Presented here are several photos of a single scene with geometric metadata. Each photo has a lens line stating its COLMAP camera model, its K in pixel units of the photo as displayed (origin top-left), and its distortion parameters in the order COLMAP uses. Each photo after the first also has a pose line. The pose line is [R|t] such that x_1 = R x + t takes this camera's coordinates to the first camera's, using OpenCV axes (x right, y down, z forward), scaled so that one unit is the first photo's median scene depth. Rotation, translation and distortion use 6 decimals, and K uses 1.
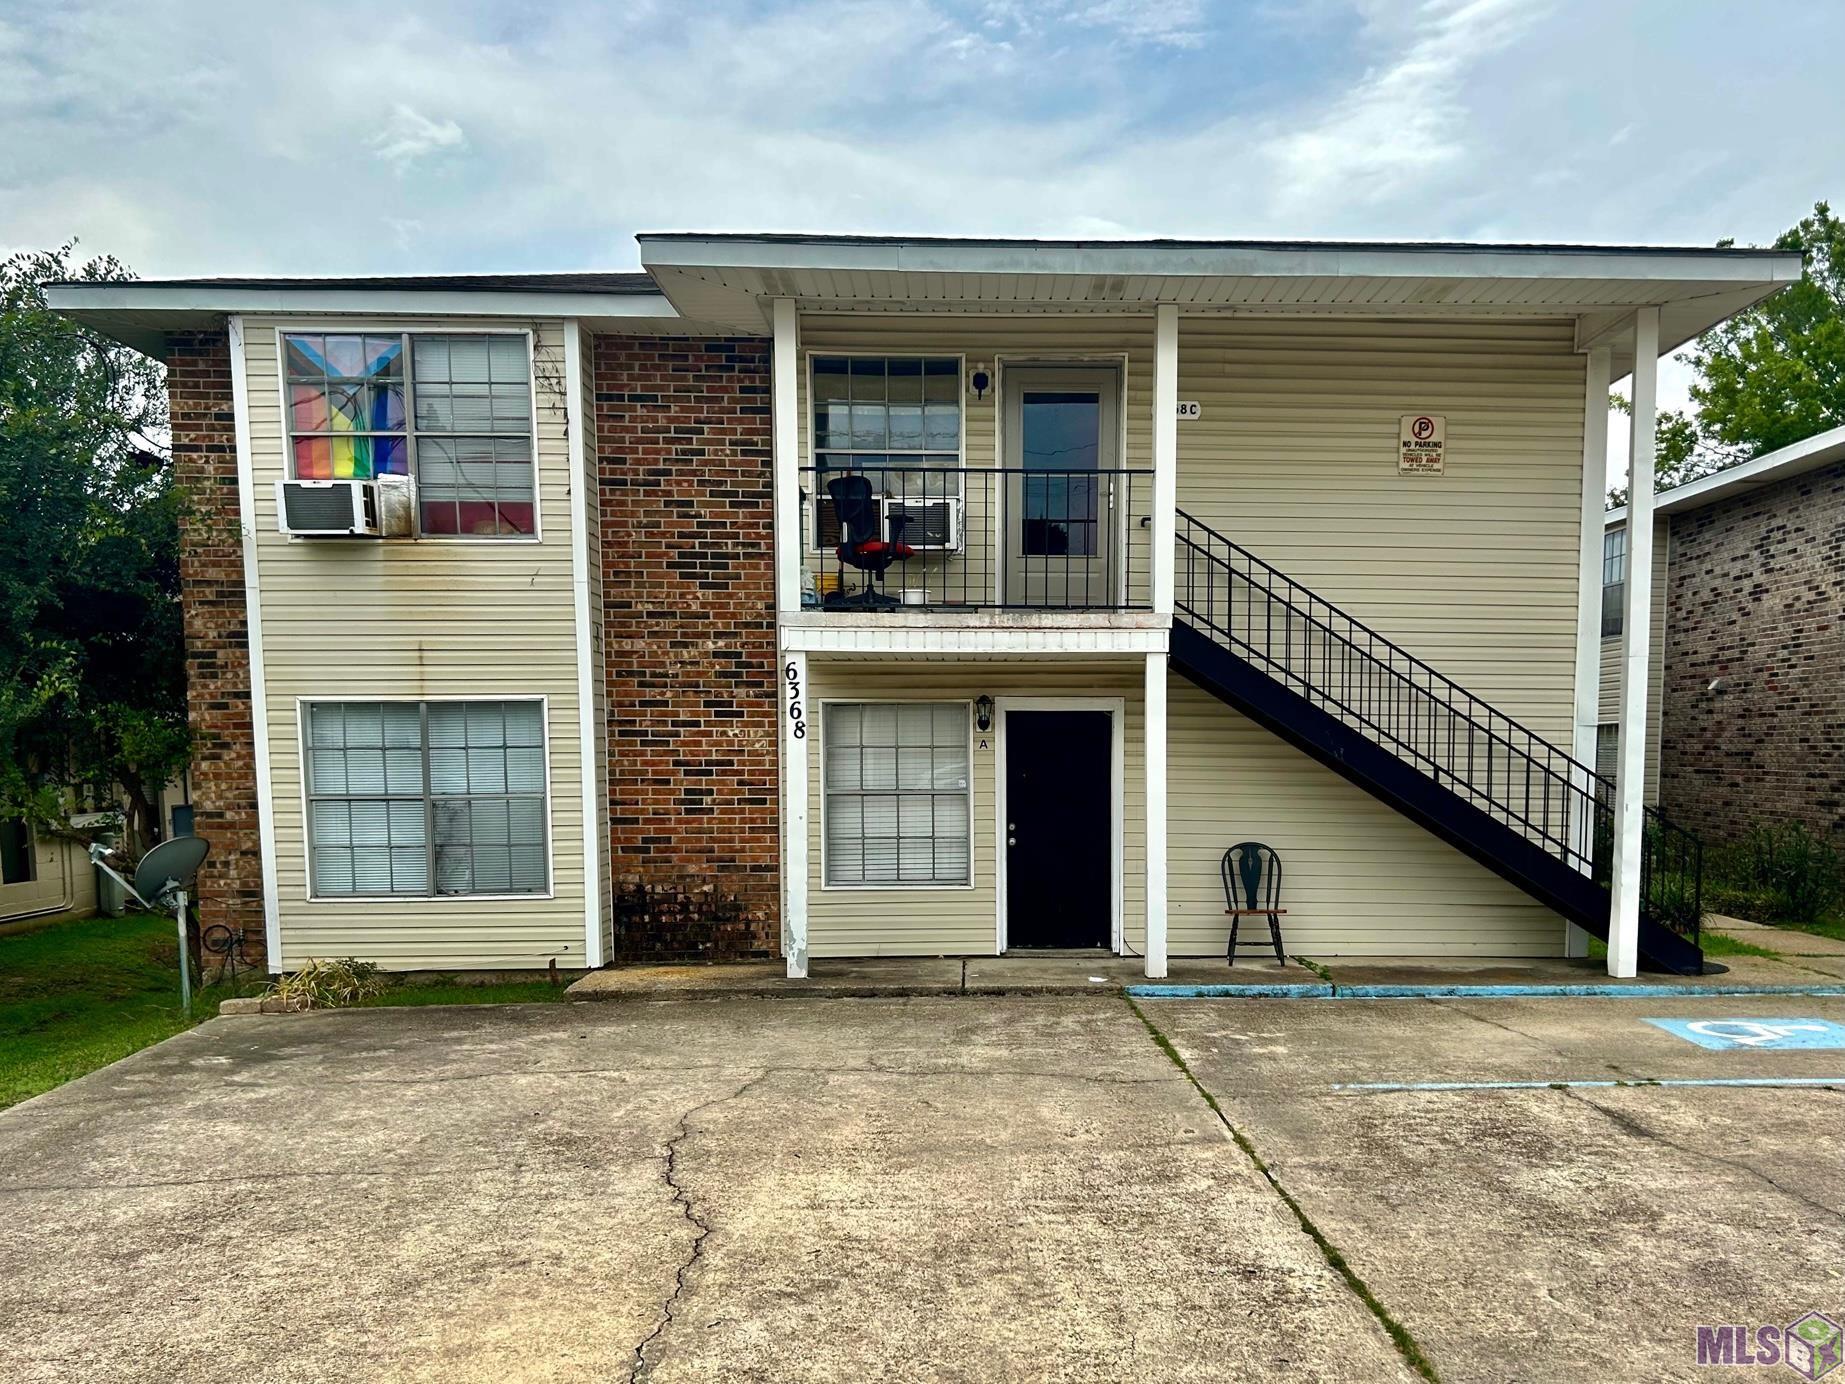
lens RADIAL K [[1676.6, 0, 923.0], [0, 1676.6, 693.3], [0, 0, 1]] dist [-0.030031, 0.000000]
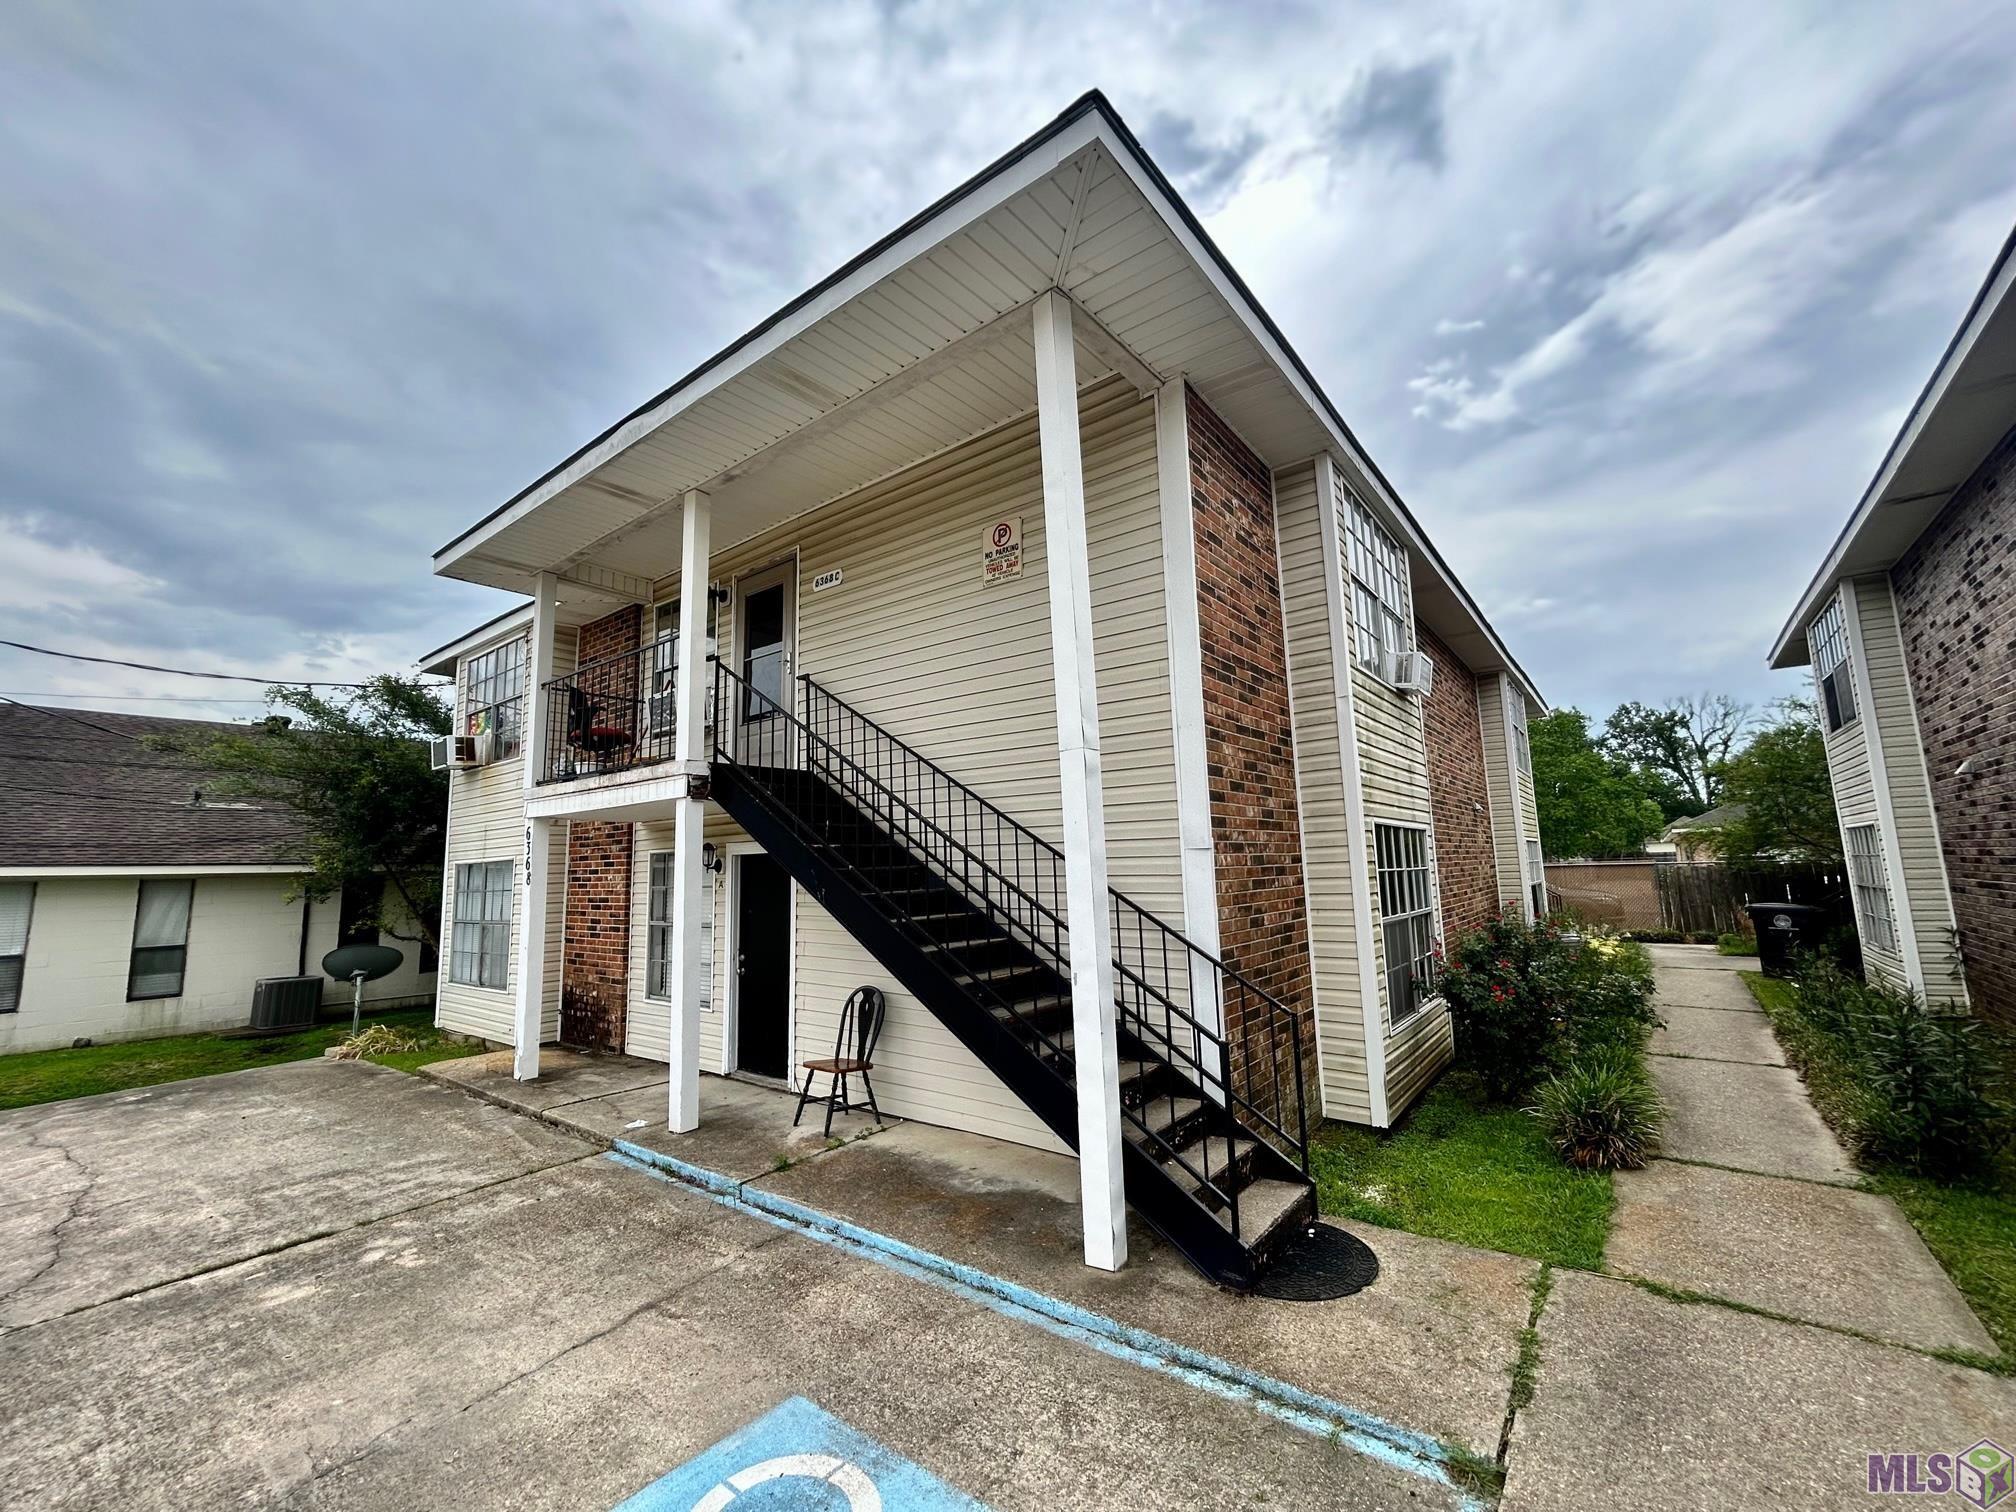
lens RADIAL K [[813.1, 0, 992.8], [0, 813.1, 674.8], [0, 0, 1]] dist [0.000635, -0.000148]
pose [[0.765545, -0.170950, -0.620256, 0.391943], [0.048165, 0.976577, -0.209708, 0.010619], [0.641577, 0.130666, 0.755847, 0.454247]]
